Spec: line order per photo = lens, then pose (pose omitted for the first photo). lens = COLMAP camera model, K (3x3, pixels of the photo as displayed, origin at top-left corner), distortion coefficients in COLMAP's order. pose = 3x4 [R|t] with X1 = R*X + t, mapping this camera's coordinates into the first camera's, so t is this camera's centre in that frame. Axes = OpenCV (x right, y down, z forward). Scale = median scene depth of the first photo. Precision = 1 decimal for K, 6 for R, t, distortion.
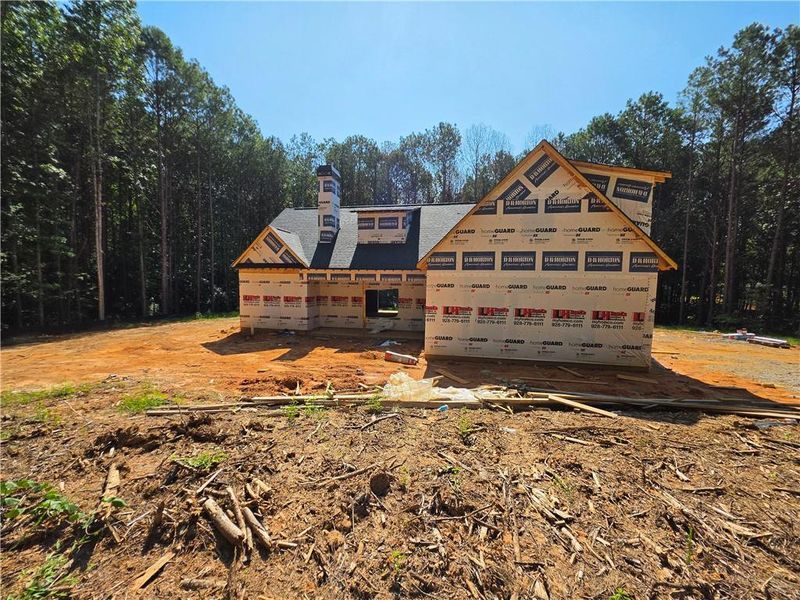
lens RADIAL K [[320.8, 0, 400.0], [0, 320.8, 300.0], [0, 0, 1]] dist [-0.005008, -0.000272]
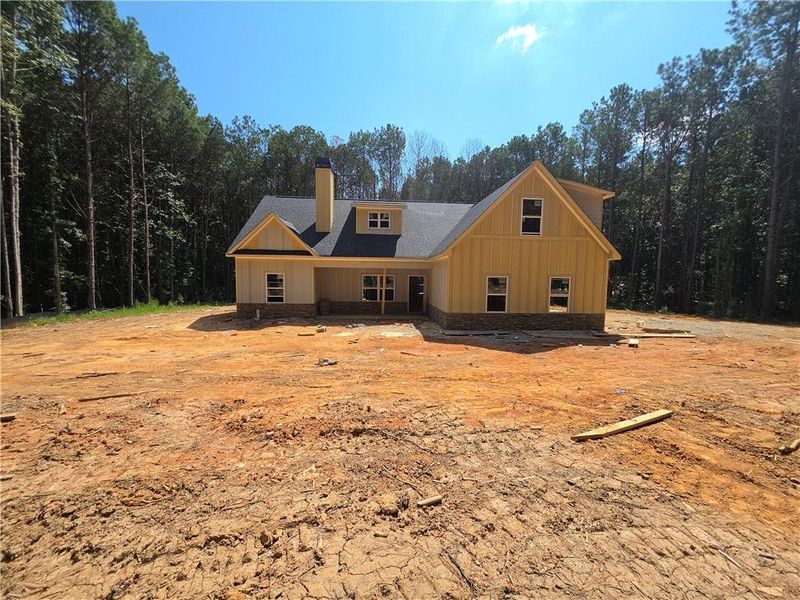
lens RADIAL K [[315.1, 0, 396.9], [0, 315.1, 299.7], [0, 0, 1]] dist [-0.003213, -0.000208]
pose [[0.963640, -0.017635, 0.266622, -0.163297], [0.011193, 0.999608, 0.025664, 0.013894], [-0.266970, -0.021746, 0.963459, -0.054047]]
